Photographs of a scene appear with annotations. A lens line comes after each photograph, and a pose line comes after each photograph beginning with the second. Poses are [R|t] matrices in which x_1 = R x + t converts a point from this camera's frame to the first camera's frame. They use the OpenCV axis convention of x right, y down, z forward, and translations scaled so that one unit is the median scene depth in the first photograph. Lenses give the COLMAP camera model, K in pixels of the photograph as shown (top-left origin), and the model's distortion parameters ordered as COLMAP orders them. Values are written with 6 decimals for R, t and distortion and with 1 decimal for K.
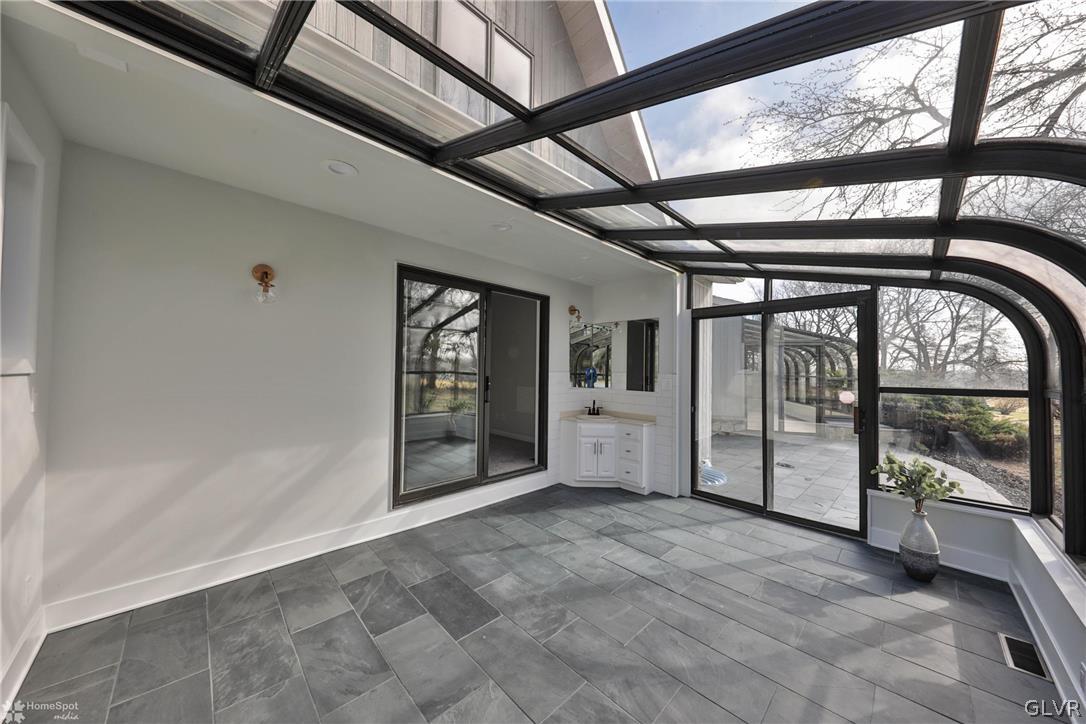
lens RADIAL K [[366.8, 0, 550.1], [0, 366.8, 363.1], [0, 0, 1]] dist [-0.001743, -0.000162]
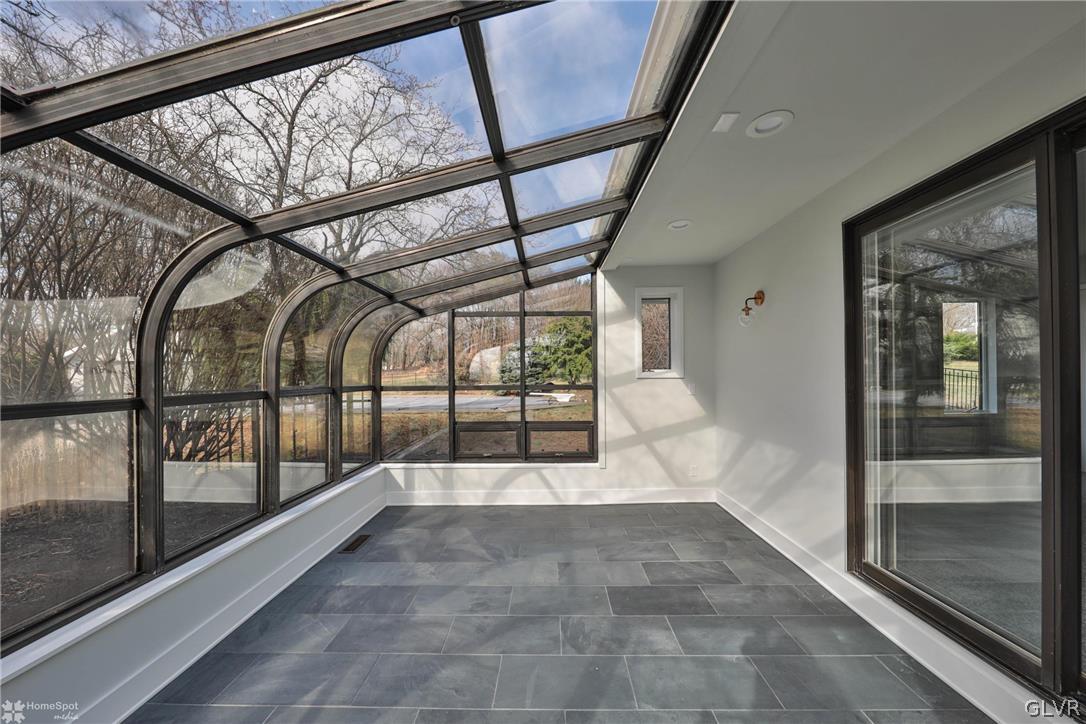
lens RADIAL K [[366.8, 0, 550.1], [0, 366.8, 363.1], [0, 0, 1]] dist [-0.001743, -0.000162]
pose [[-0.713549, -0.030935, -0.699922, 0.689954], [0.014634, 0.998149, -0.059035, 0.031842], [0.700452, -0.052367, -0.711775, 1.530258]]
